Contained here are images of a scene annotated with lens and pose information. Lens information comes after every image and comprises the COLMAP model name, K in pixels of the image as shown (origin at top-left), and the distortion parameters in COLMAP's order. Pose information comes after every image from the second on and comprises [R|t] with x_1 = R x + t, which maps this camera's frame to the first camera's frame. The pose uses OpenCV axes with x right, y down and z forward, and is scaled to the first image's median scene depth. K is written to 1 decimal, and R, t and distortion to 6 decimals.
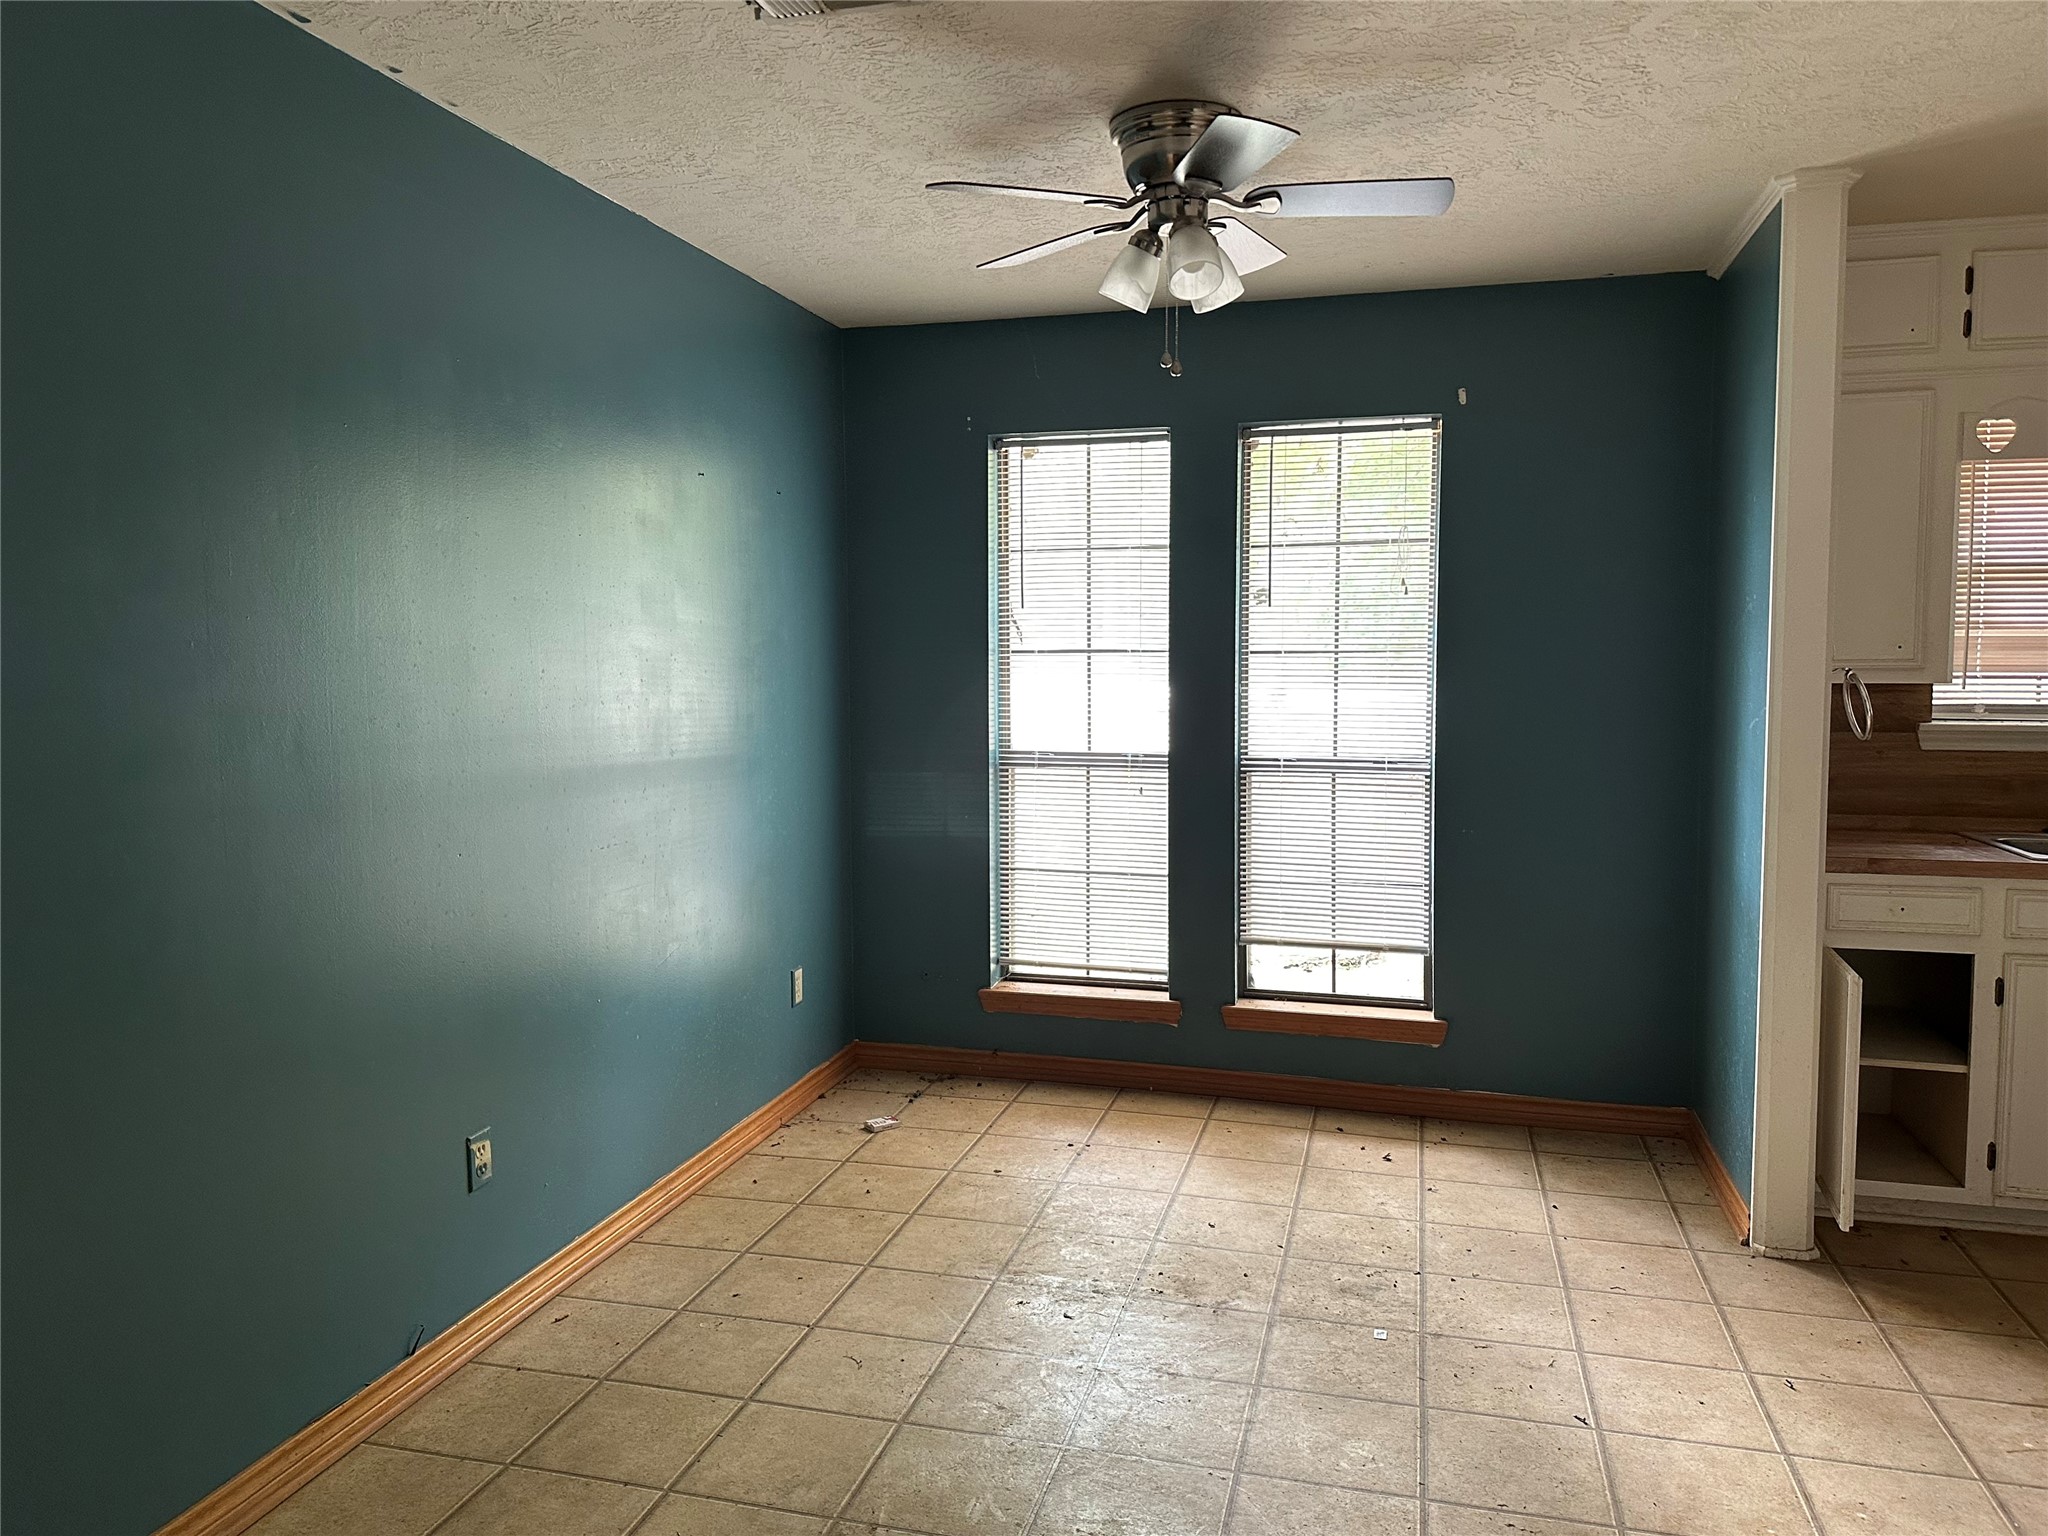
lens RADIAL K [[1443.4, 0, 1025.5], [0, 1443.4, 765.0], [0, 0, 1]] dist [-0.001495, -0.000472]
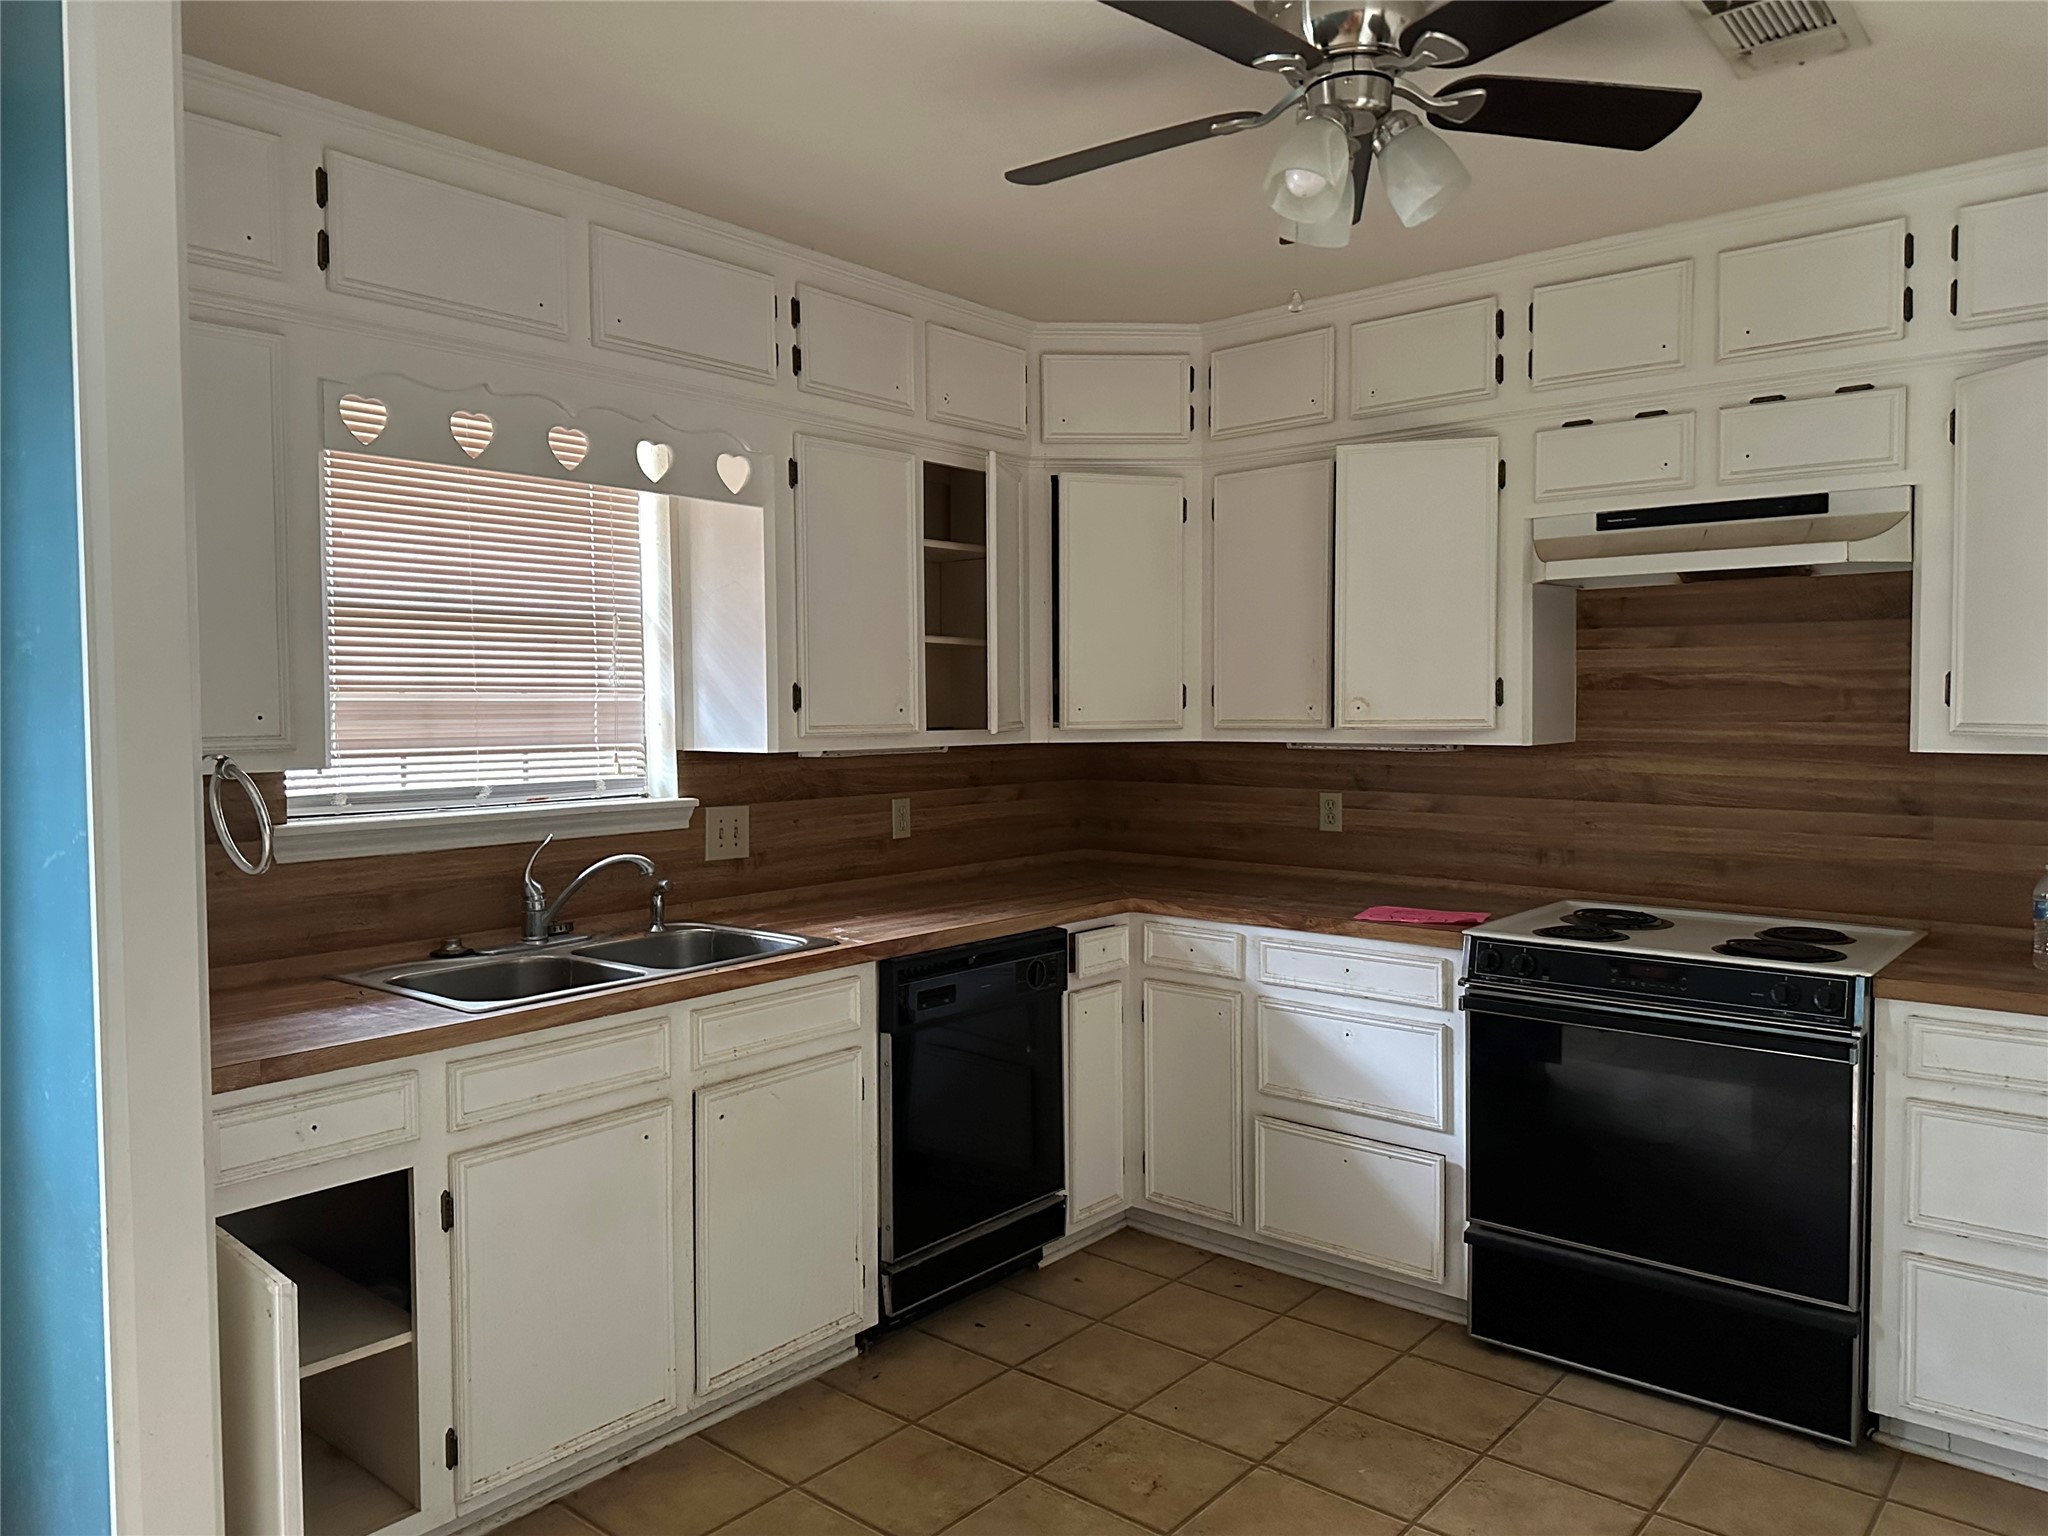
lens RADIAL K [[1443.4, 0, 1024.2], [0, 1443.4, 763.3], [0, 0, 1]] dist [-0.001495, -0.000472]
pose [[0.421273, -0.032971, 0.906334, 0.159837], [0.071345, 0.997447, 0.003123, -0.038958], [-0.904123, 0.063347, 0.422550, 0.417301]]
